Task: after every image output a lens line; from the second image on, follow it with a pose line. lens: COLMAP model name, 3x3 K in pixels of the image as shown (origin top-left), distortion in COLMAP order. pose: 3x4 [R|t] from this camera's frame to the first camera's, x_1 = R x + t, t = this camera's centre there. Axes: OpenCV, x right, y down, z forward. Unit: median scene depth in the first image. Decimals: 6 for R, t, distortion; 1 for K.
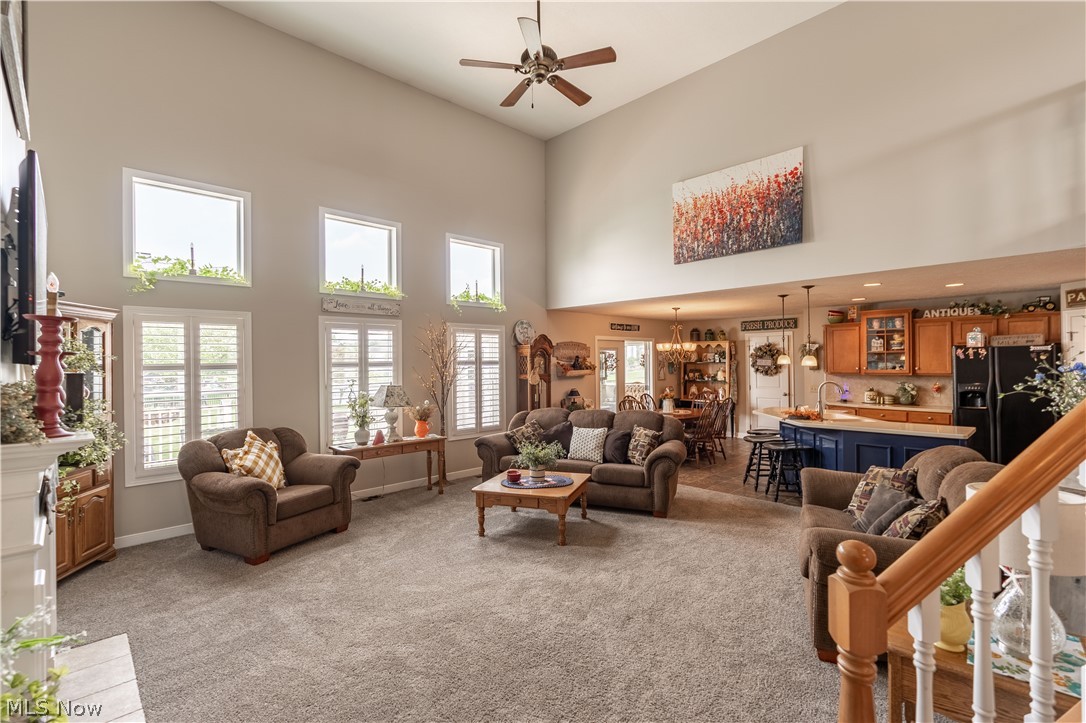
lens RADIAL K [[496.6, 0, 539.1], [0, 496.6, 362.3], [0, 0, 1]] dist [-0.008125, 0.002719]
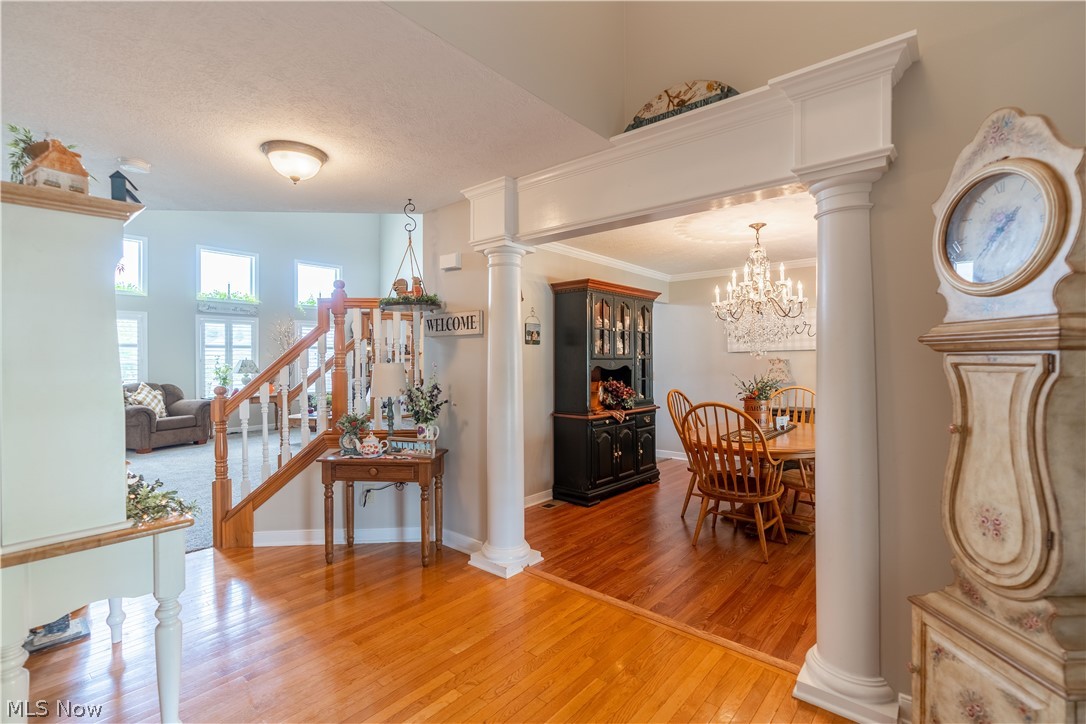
lens RADIAL K [[496.6, 0, 544.1], [0, 496.6, 361.0], [0, 0, 1]] dist [-0.008125, 0.002719]
pose [[0.995429, 0.009317, 0.095053, 0.451262], [-0.009741, 0.999945, 0.003997, 0.031815], [-0.095011, -0.004905, 0.995464, -0.592427]]
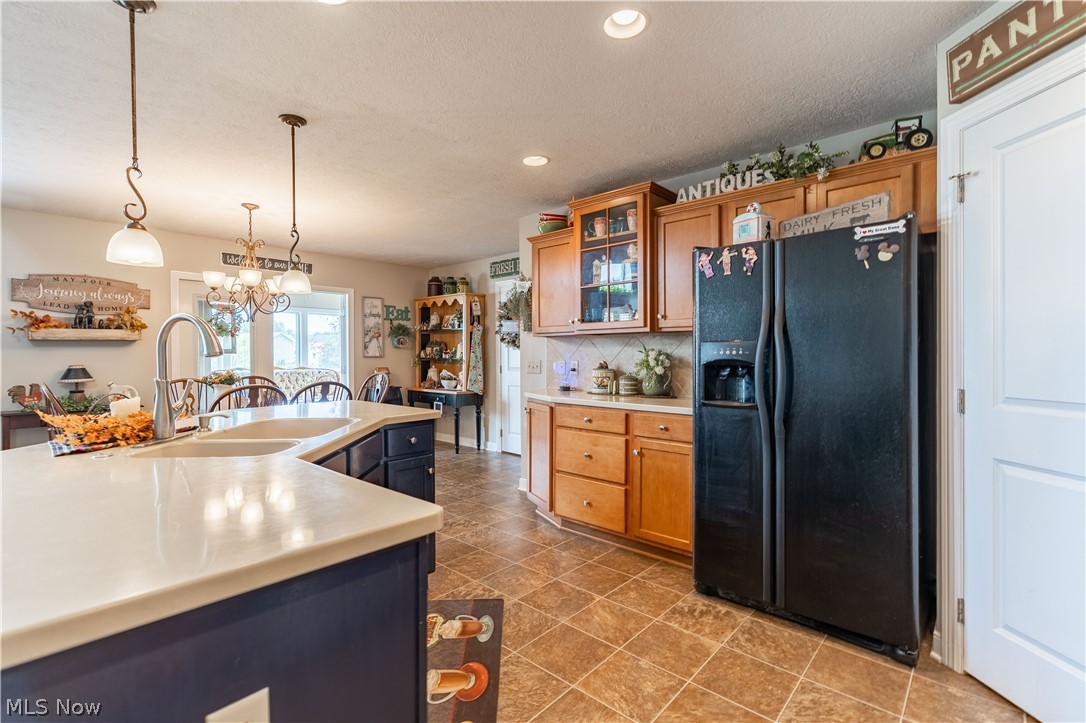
lens RADIAL K [[496.6, 0, 540.1], [0, 496.6, 358.9], [0, 0, 1]] dist [-0.008125, 0.002719]
pose [[0.997776, 0.005173, 0.066460, 0.712145], [-0.005533, 0.999971, 0.005232, 0.056471], [-0.066431, -0.005588, 0.997775, 0.631834]]
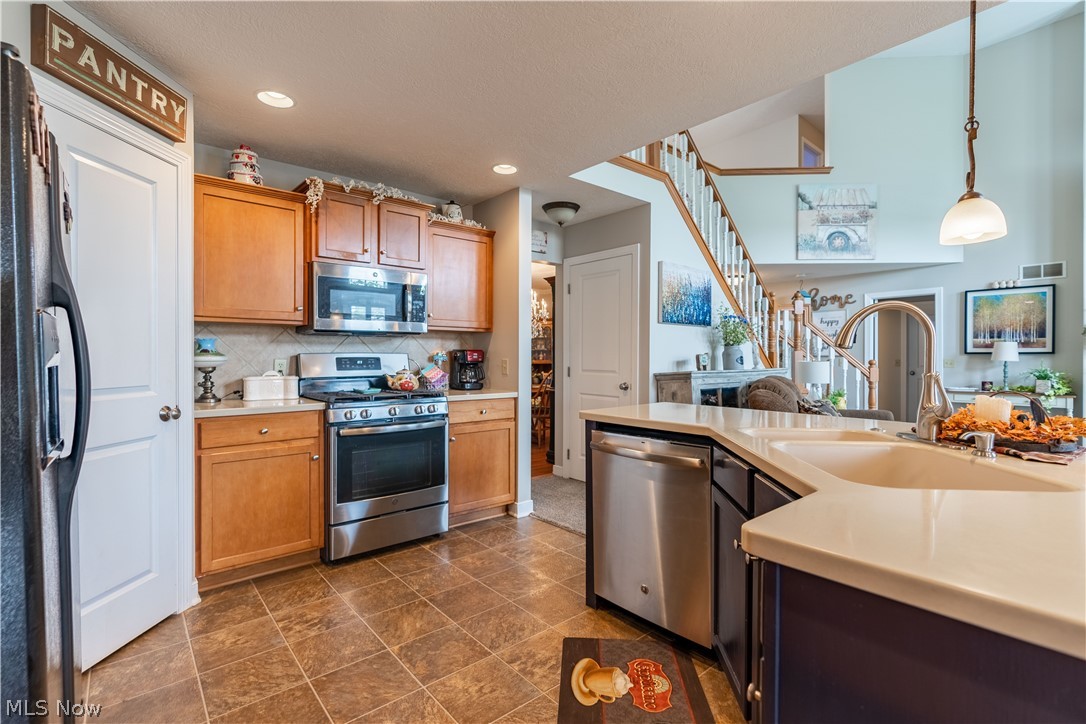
lens RADIAL K [[496.6, 0, 545.7], [0, 496.6, 359.1], [0, 0, 1]] dist [-0.008125, 0.002719]
pose [[-0.997888, 0.009185, 0.064310, 0.676205], [0.009571, 0.999938, 0.005702, 0.060236], [-0.064254, 0.006306, -0.997914, 1.174510]]
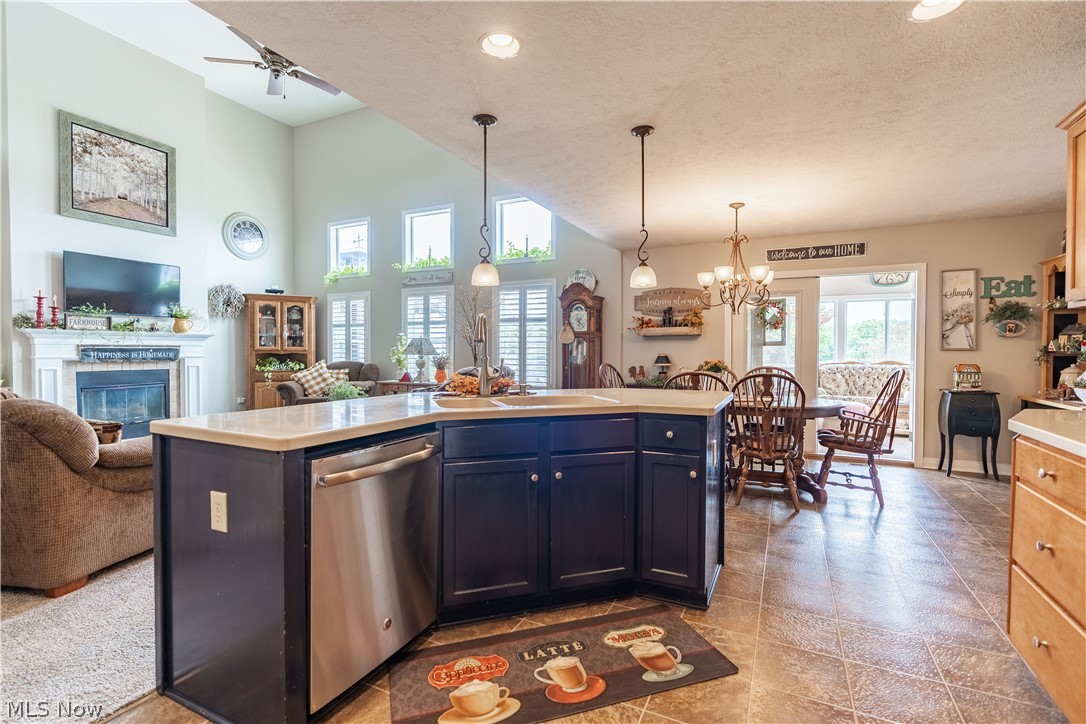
lens RADIAL K [[496.6, 0, 546.5], [0, 496.6, 361.3], [0, 0, 1]] dist [-0.008125, 0.002719]
pose [[0.339700, 0.031360, -0.940011, 0.931257], [-0.008556, 0.999506, 0.030252, 0.059999], [0.940495, -0.002234, 0.339801, 0.813524]]
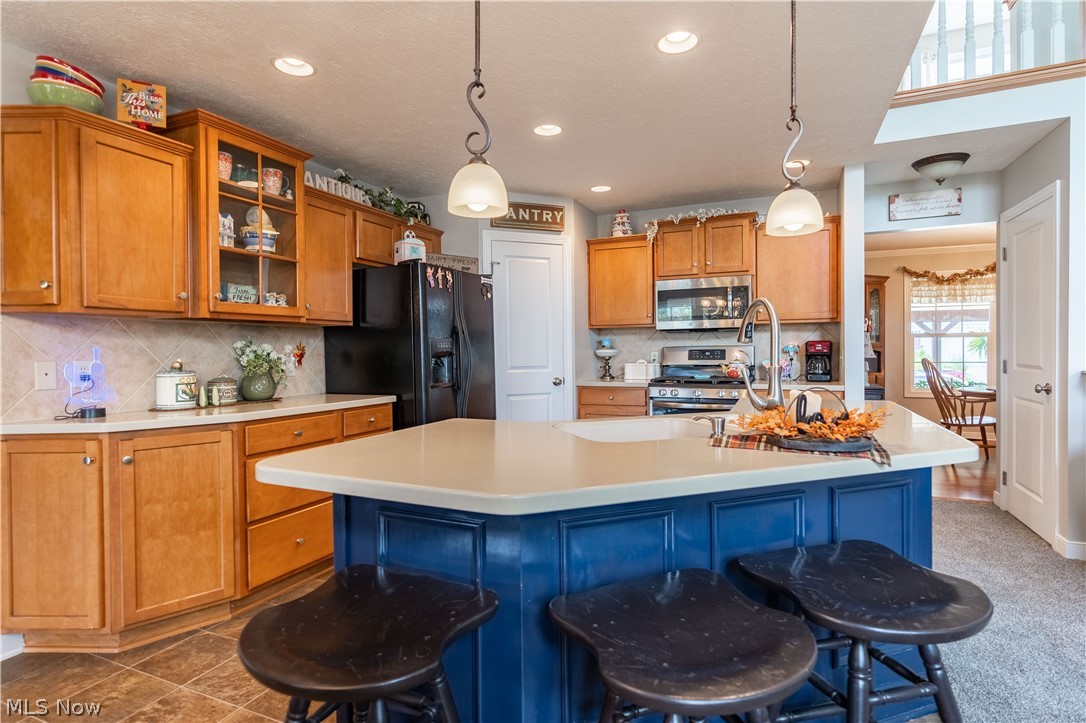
lens RADIAL K [[546.0, 0, 541.0], [0, 546.0, 353.5], [0, 0, 1]] dist [-0.017714, 0.000711]
pose [[-0.373661, 0.007306, 0.927537, 0.318152], [0.015690, 0.999876, -0.001554, 0.062622], [-0.927433, 0.013973, -0.373729, 1.127964]]
